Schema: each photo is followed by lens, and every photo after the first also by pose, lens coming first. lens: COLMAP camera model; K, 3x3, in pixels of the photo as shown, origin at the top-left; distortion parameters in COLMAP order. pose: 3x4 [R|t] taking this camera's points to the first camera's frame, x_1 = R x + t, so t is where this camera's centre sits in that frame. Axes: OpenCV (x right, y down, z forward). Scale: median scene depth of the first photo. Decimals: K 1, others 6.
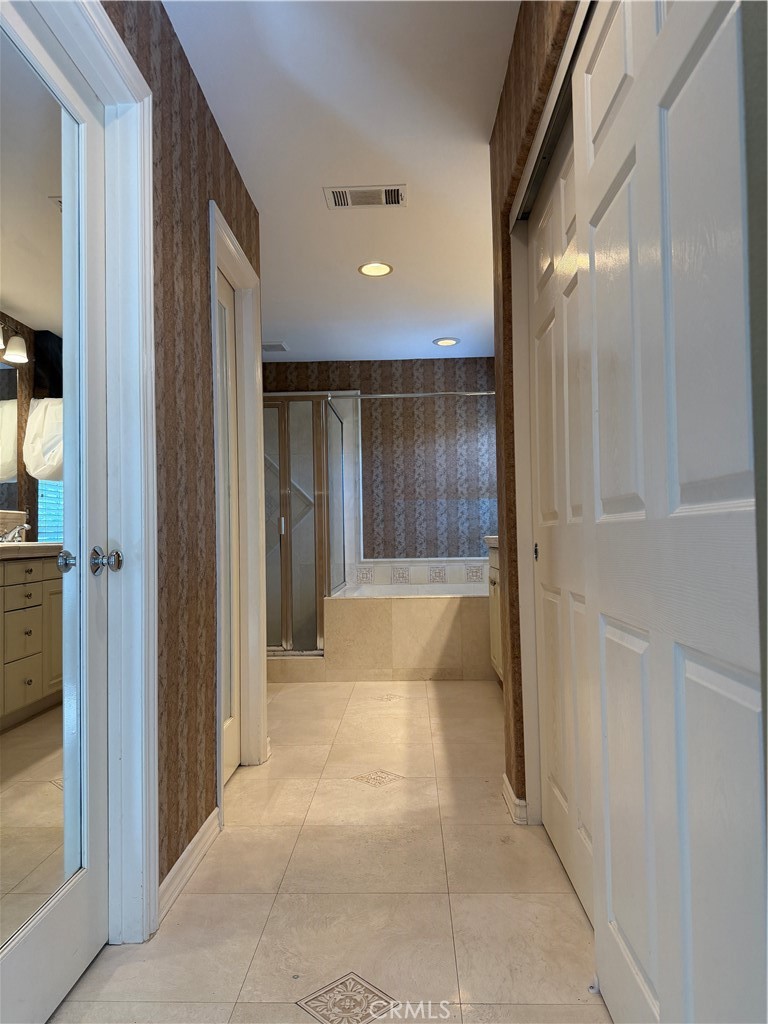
lens RADIAL K [[725.6, 0, 384.3], [0, 725.6, 512.7], [0, 0, 1]] dist [-0.005612, -0.004347]
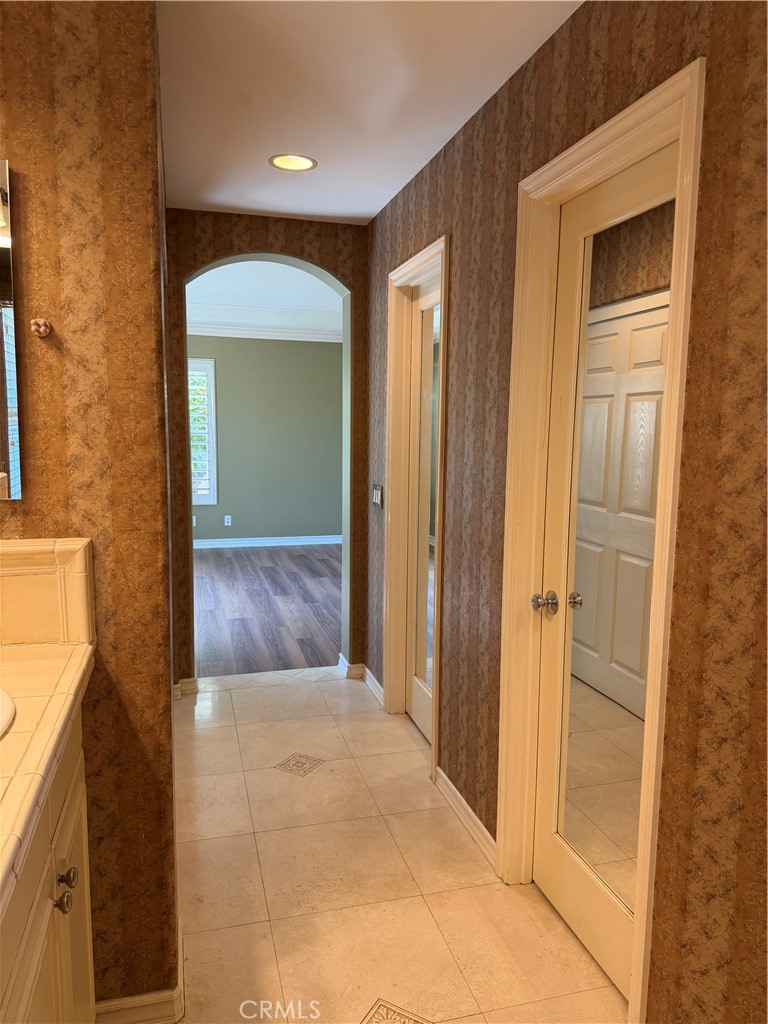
lens RADIAL K [[725.6, 0, 382.1], [0, 725.6, 512.2], [0, 0, 1]] dist [-0.005612, -0.004347]
pose [[-0.955280, 0.045337, -0.292207, 0.210495], [0.017504, 0.995113, 0.097174, -0.160482], [0.295185, 0.087714, -0.951405, 2.132519]]
